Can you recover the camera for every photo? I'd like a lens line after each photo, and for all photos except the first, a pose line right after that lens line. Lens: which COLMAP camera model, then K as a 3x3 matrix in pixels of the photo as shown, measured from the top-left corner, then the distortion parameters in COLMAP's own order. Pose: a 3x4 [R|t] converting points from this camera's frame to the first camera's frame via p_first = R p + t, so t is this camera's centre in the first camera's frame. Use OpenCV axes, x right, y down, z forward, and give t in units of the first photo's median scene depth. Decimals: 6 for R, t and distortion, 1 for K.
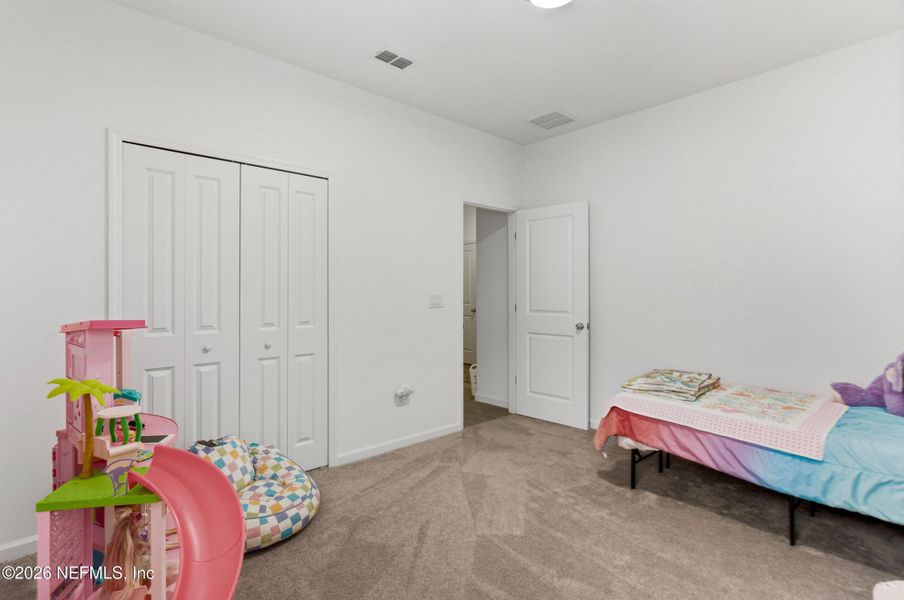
lens RADIAL K [[458.9, 0, 452.0], [0, 458.9, 300.0], [0, 0, 1]] dist [0.026081, 0.000041]
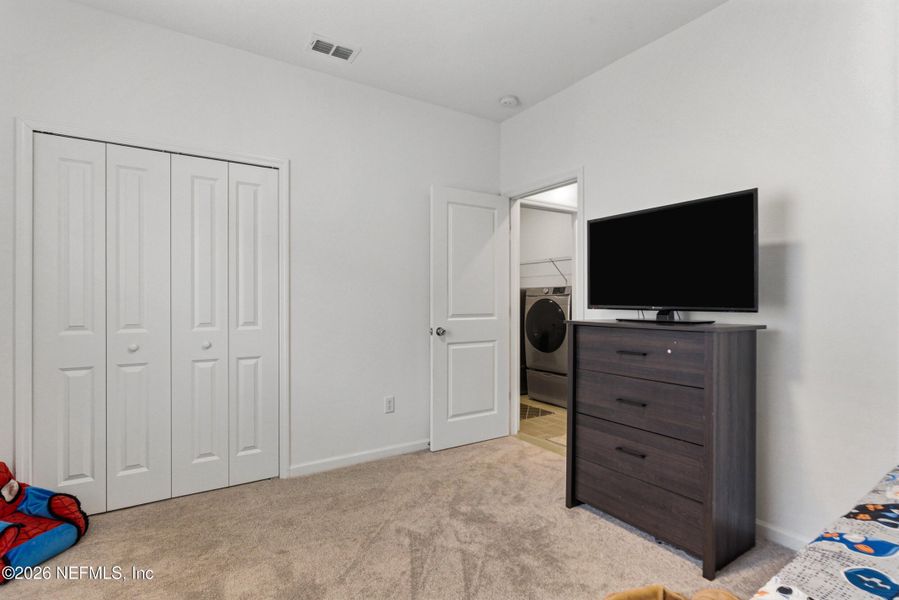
lens RADIAL K [[436.7, 0, 443.1], [0, 436.7, 301.1], [0, 0, 1]] dist [-0.001403, 0.000199]
pose [[0.985297, 0.013972, -0.170277, 0.240233], [-0.013965, 0.999902, 0.001238, -0.002378], [0.170278, 0.001158, 0.985395, 0.217661]]
